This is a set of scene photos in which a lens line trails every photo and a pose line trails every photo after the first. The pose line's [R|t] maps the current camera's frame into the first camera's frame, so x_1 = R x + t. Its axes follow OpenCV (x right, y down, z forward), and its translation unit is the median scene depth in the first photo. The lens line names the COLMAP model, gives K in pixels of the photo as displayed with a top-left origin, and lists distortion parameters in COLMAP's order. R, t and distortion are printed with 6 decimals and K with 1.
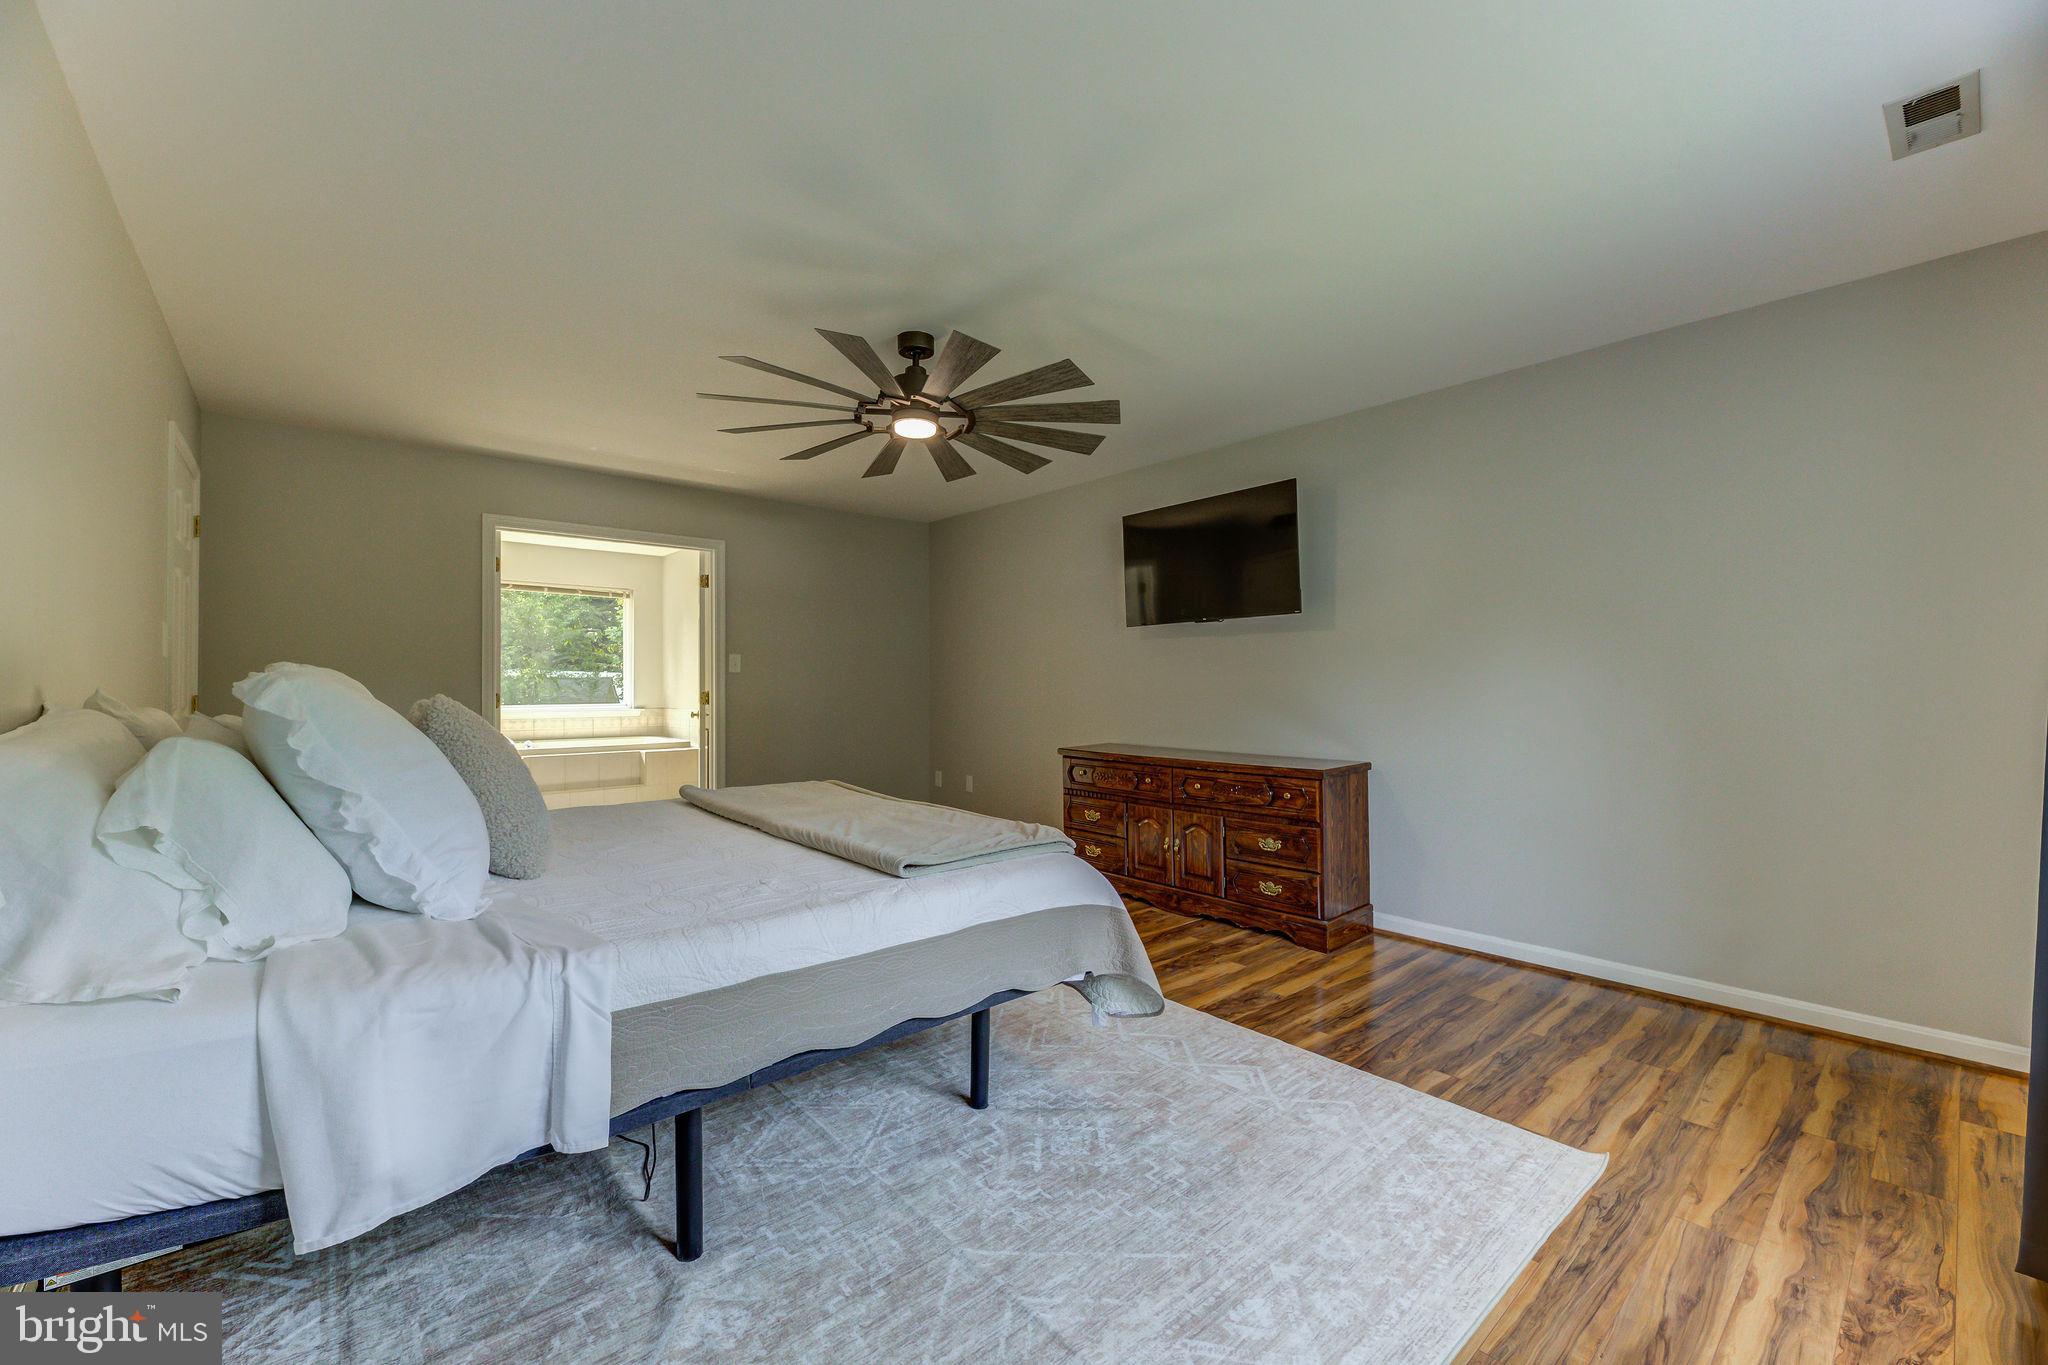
lens RADIAL K [[804.4, 0, 1012.5], [0, 804.4, 689.7], [0, 0, 1]] dist [0.023393, -0.000105]
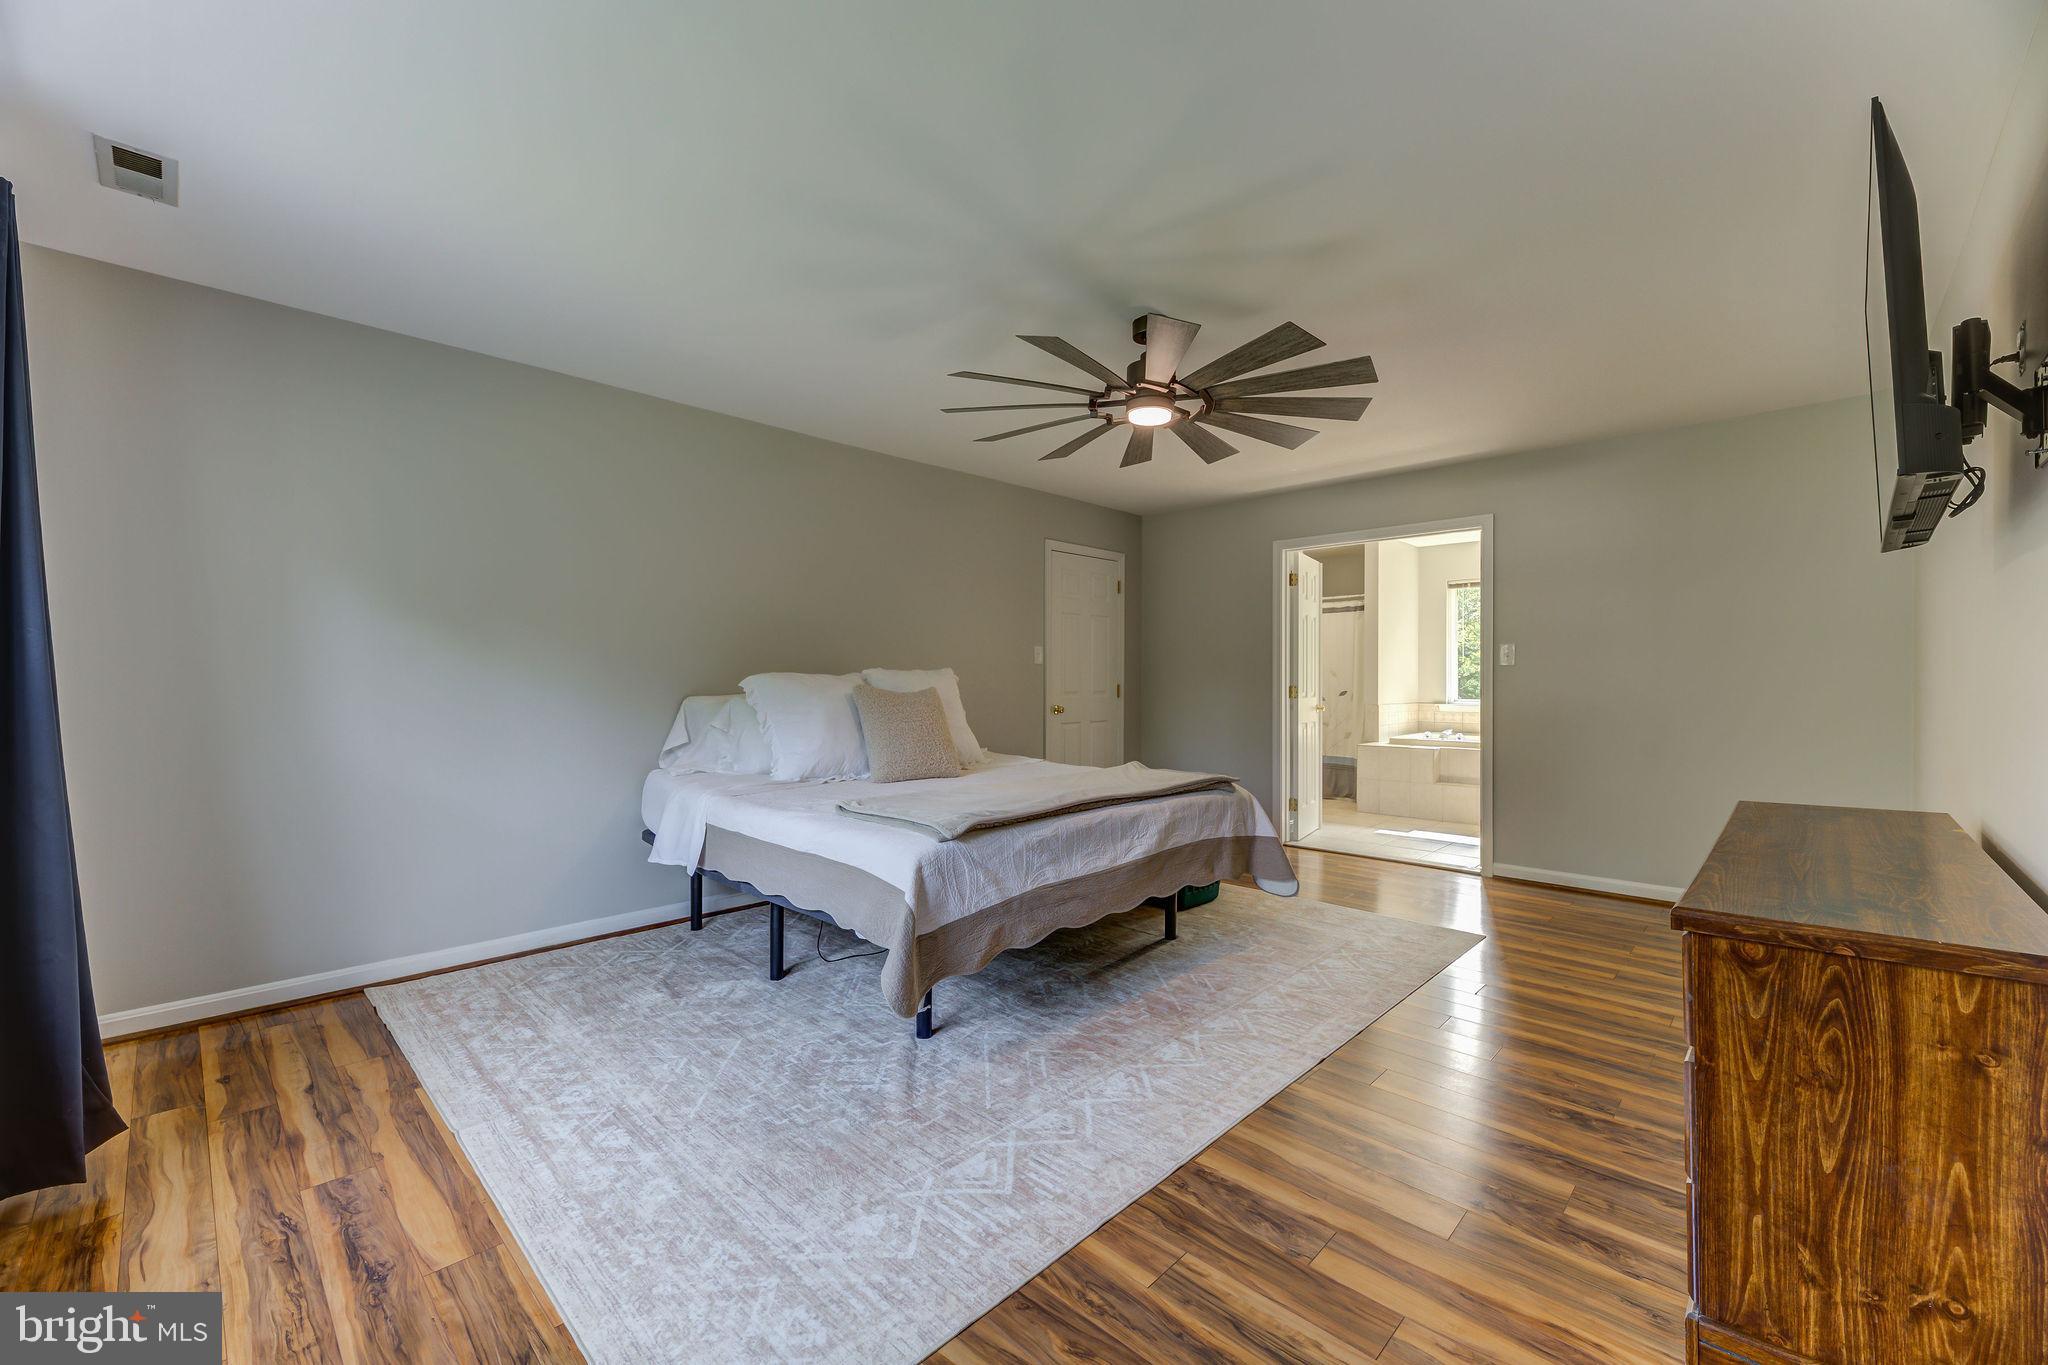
lens RADIAL K [[804.4, 0, 1039.6], [0, 804.4, 690.4], [0, 0, 1]] dist [0.023393, -0.000105]
pose [[0.093491, 0.002183, -0.995618, 1.202074], [0.009177, 0.999953, 0.003054, -0.000028], [0.995578, -0.009422, 0.093467, 1.098560]]
